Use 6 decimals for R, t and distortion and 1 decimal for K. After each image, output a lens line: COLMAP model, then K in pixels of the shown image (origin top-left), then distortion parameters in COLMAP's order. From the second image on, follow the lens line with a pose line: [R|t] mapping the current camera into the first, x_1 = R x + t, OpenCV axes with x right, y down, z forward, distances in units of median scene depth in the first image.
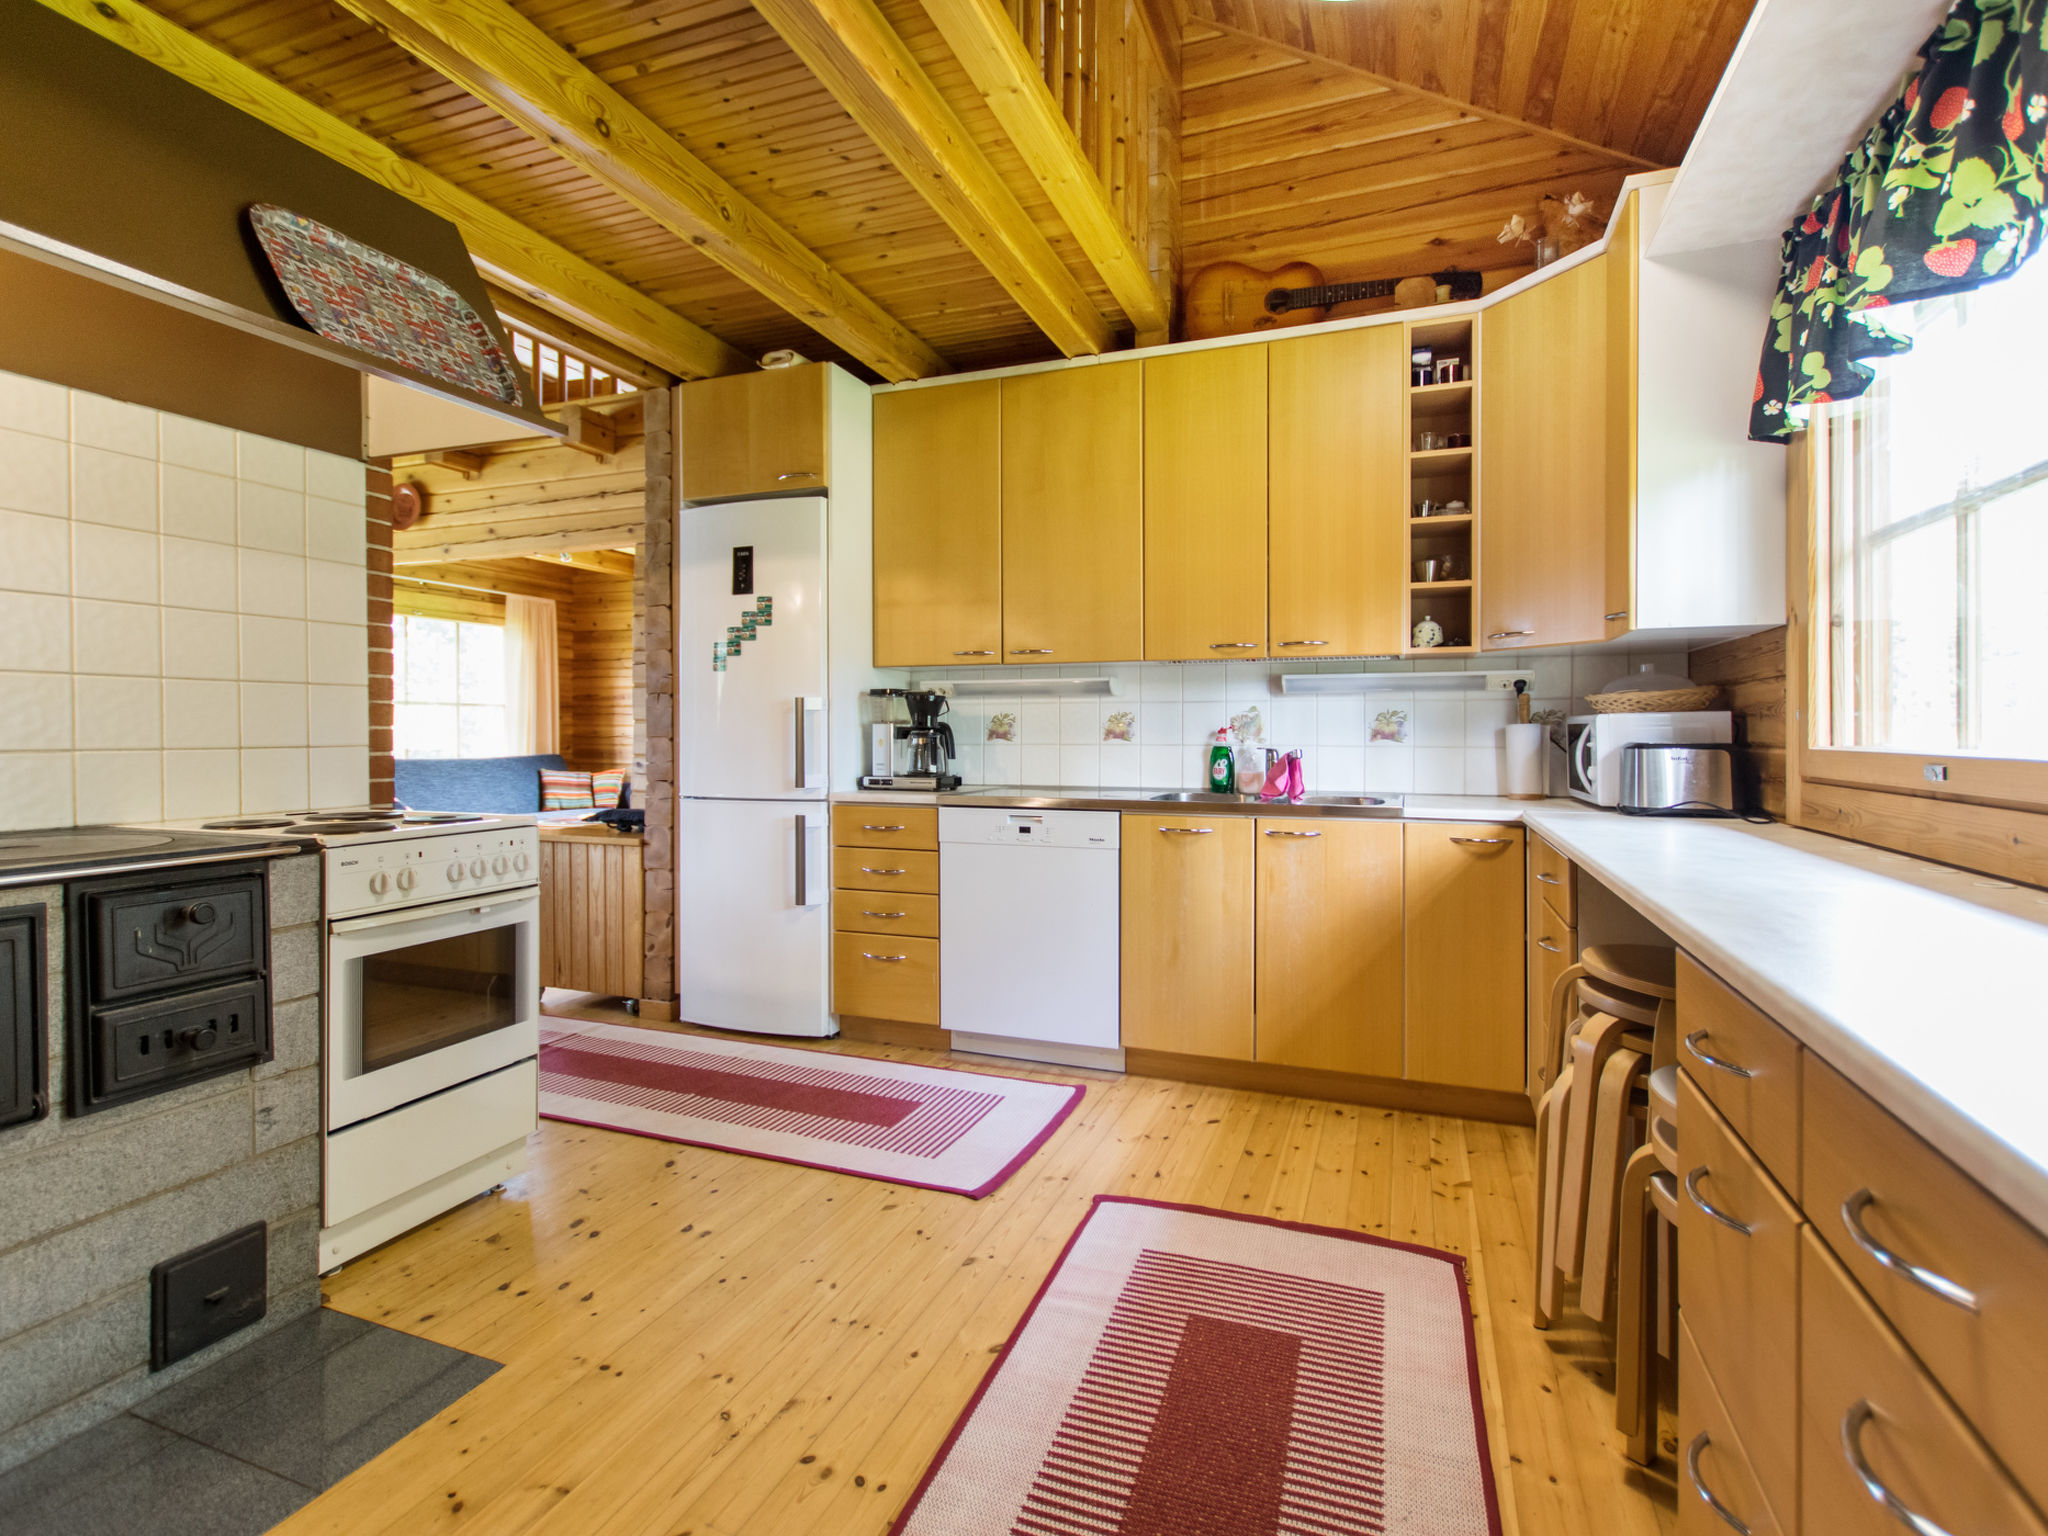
lens RADIAL K [[981.2, 0, 1024.4], [0, 981.2, 738.2], [0, 0, 1]] dist [-0.000611, -0.000454]
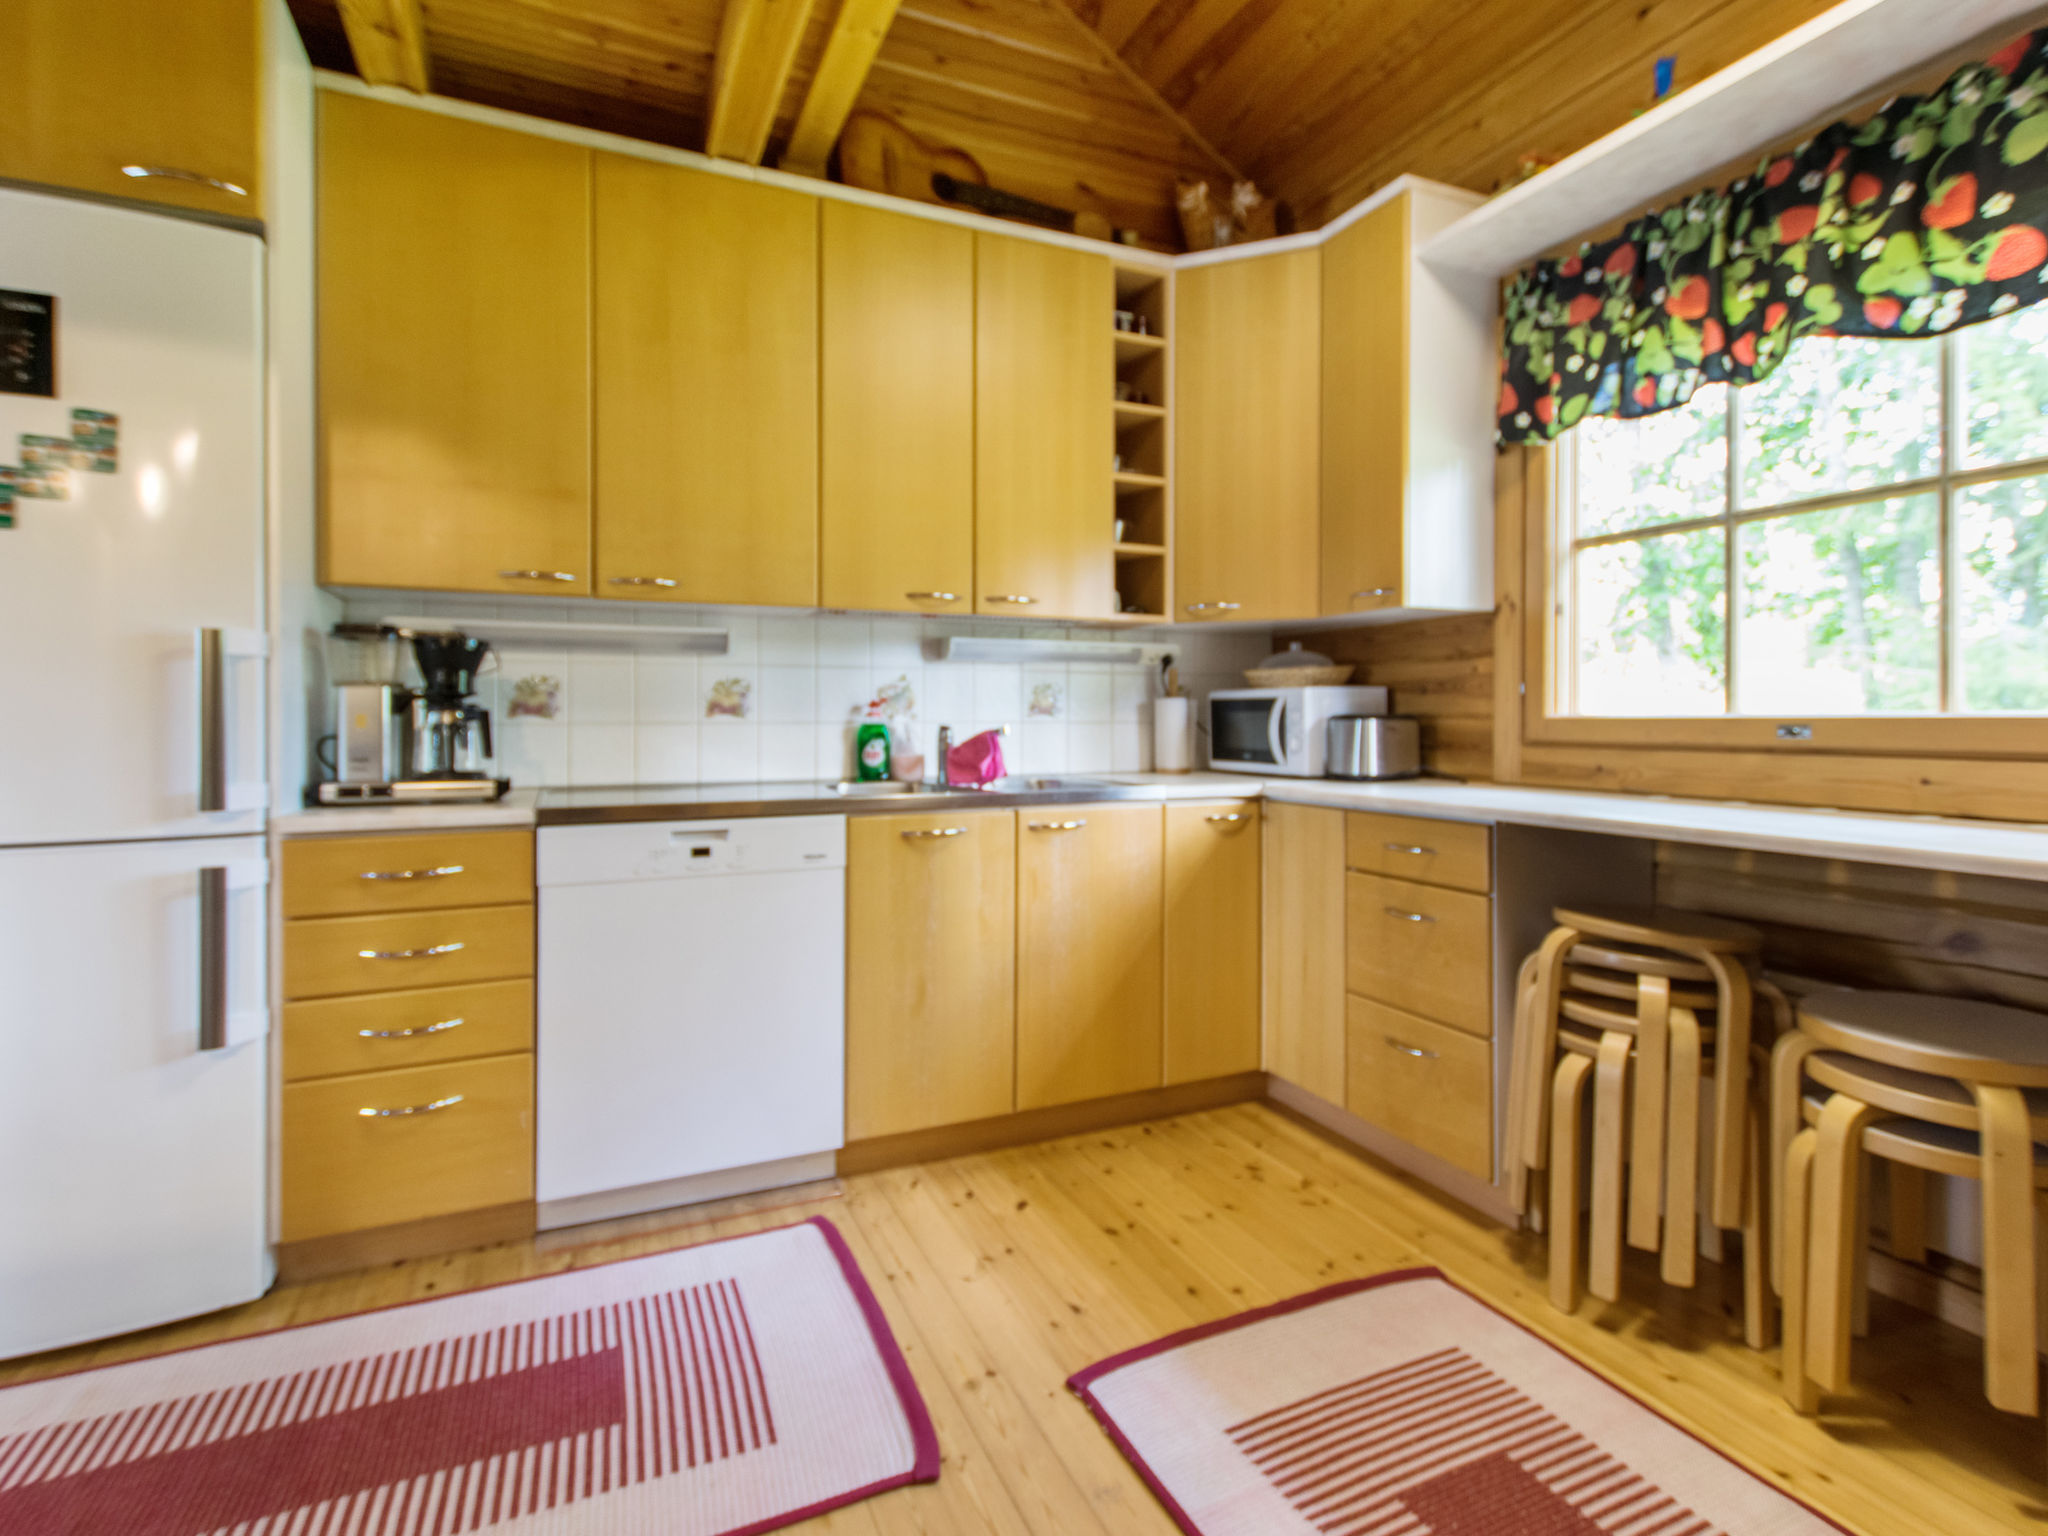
lens RADIAL K [[997.8, 0, 1025.1], [0, 997.8, 720.2], [0, 0, 1]] dist [0.007213, -0.000955]
pose [[0.712263, -0.003203, 0.701905, -0.308897], [0.006192, 0.999979, -0.001720, 0.008344], [-0.701885, 0.005571, 0.712268, 0.376251]]
